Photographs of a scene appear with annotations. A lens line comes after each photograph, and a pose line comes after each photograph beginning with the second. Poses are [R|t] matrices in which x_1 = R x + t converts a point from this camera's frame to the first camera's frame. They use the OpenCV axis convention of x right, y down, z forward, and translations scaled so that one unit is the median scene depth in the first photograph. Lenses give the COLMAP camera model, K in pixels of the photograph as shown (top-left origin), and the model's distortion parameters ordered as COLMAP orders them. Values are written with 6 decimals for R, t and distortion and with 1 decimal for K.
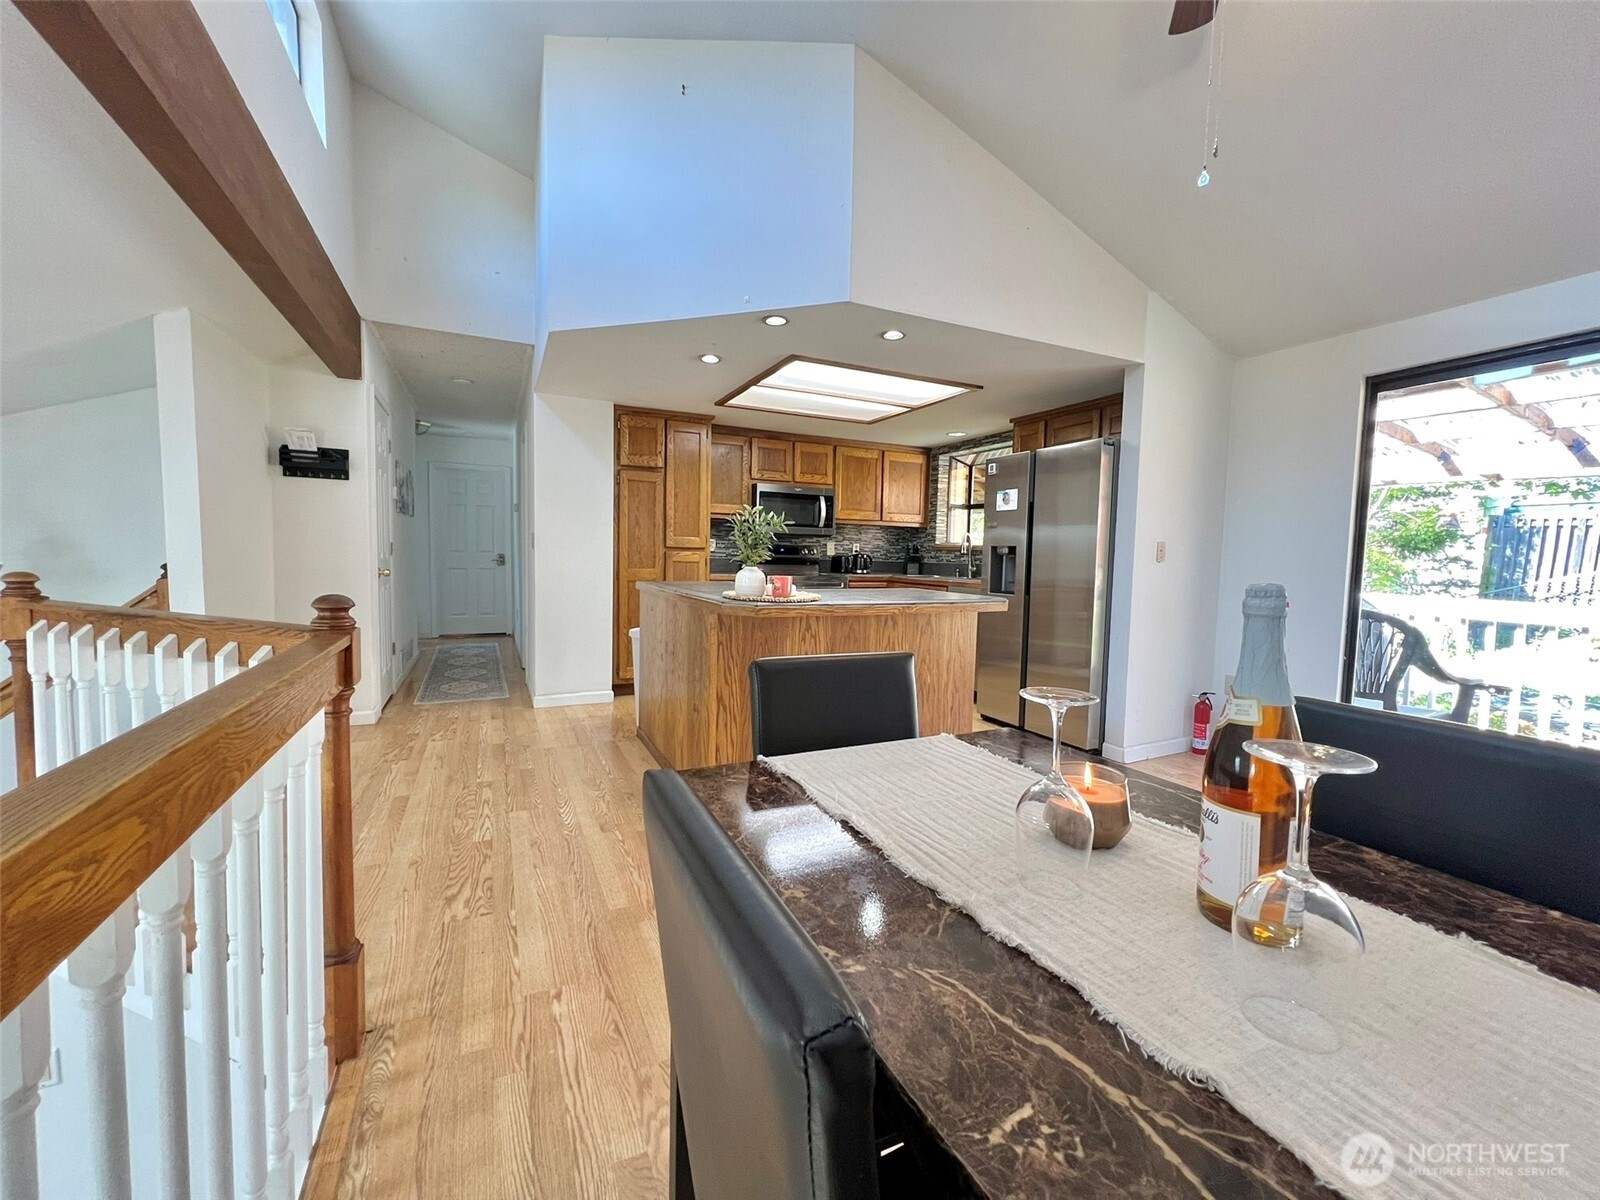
lens RADIAL K [[635.4, 0, 800.0], [0, 635.4, 600.0], [0, 0, 1]] dist [-0.001048, 0.000329]
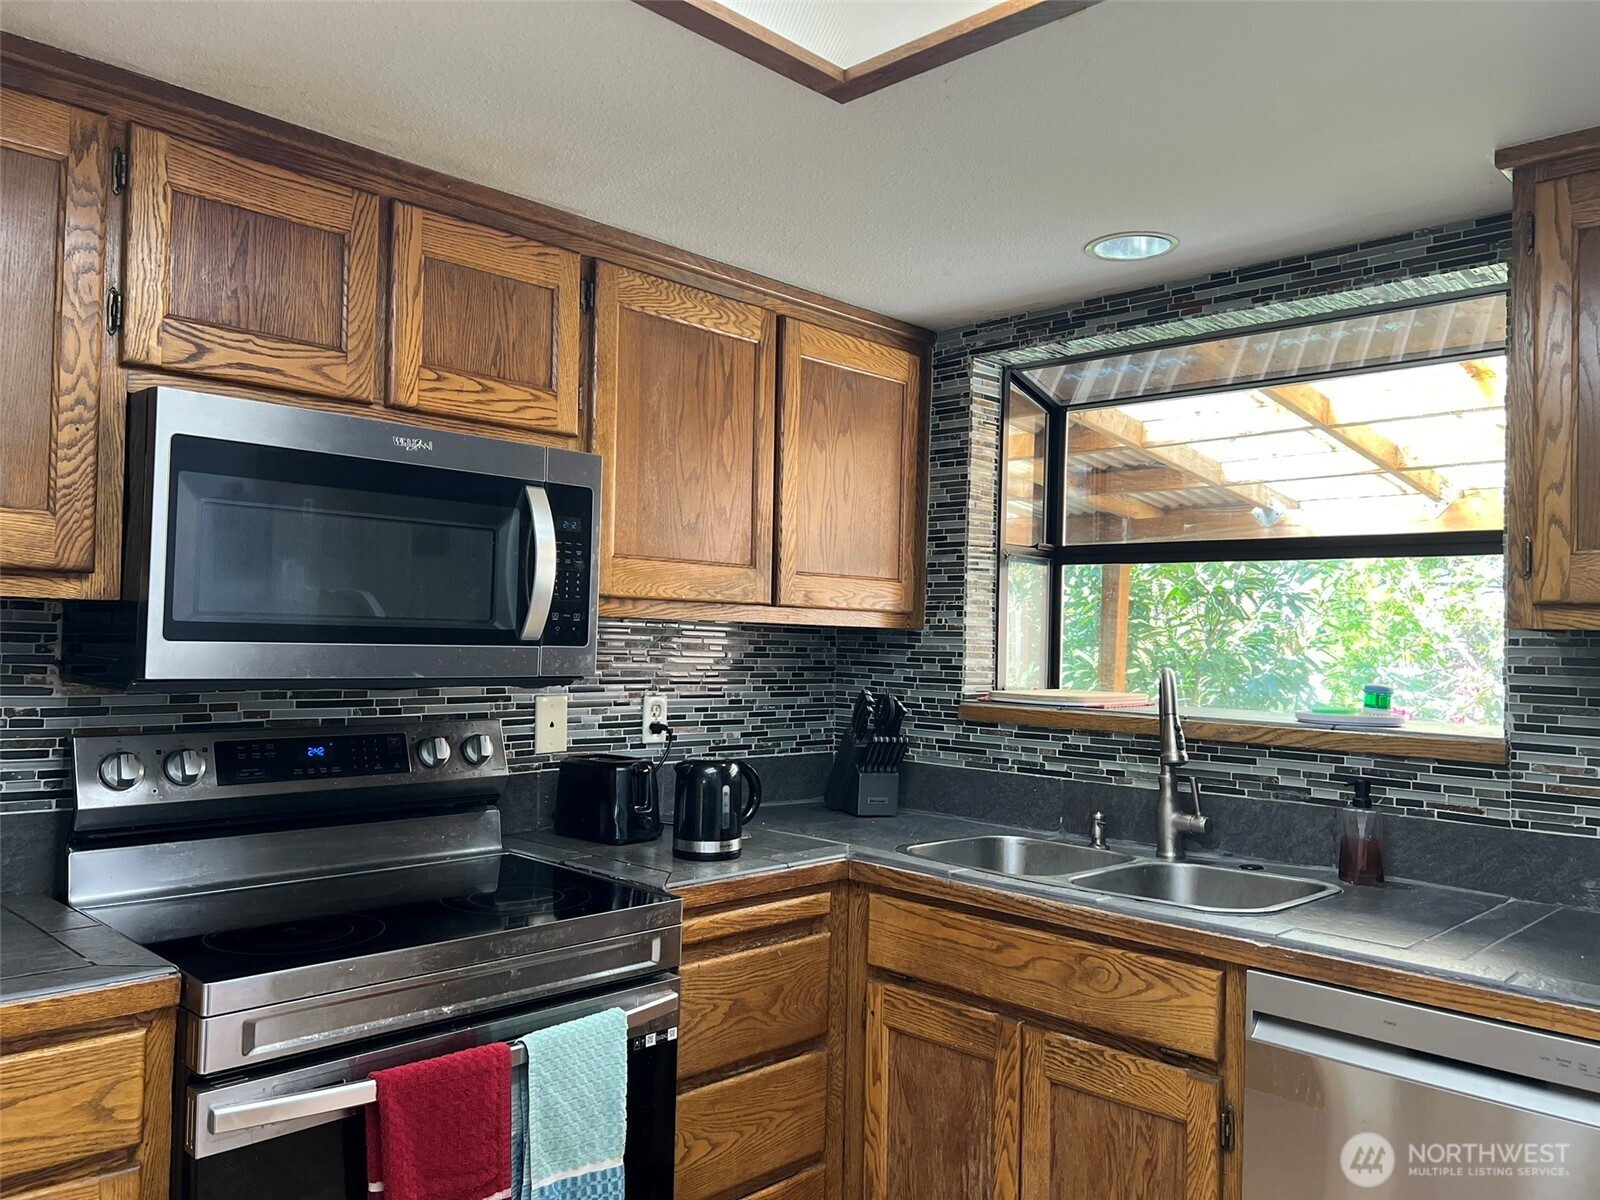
lens RADIAL K [[1201.0, 0, 793.0], [0, 1201.0, 610.1], [0, 0, 1]] dist [0.083398, -0.110323]
pose [[0.942299, 0.009610, 0.334635, -0.016661], [0.020047, 0.996174, -0.085058, -0.092830], [-0.334172, 0.086859, 0.938501, 0.633019]]
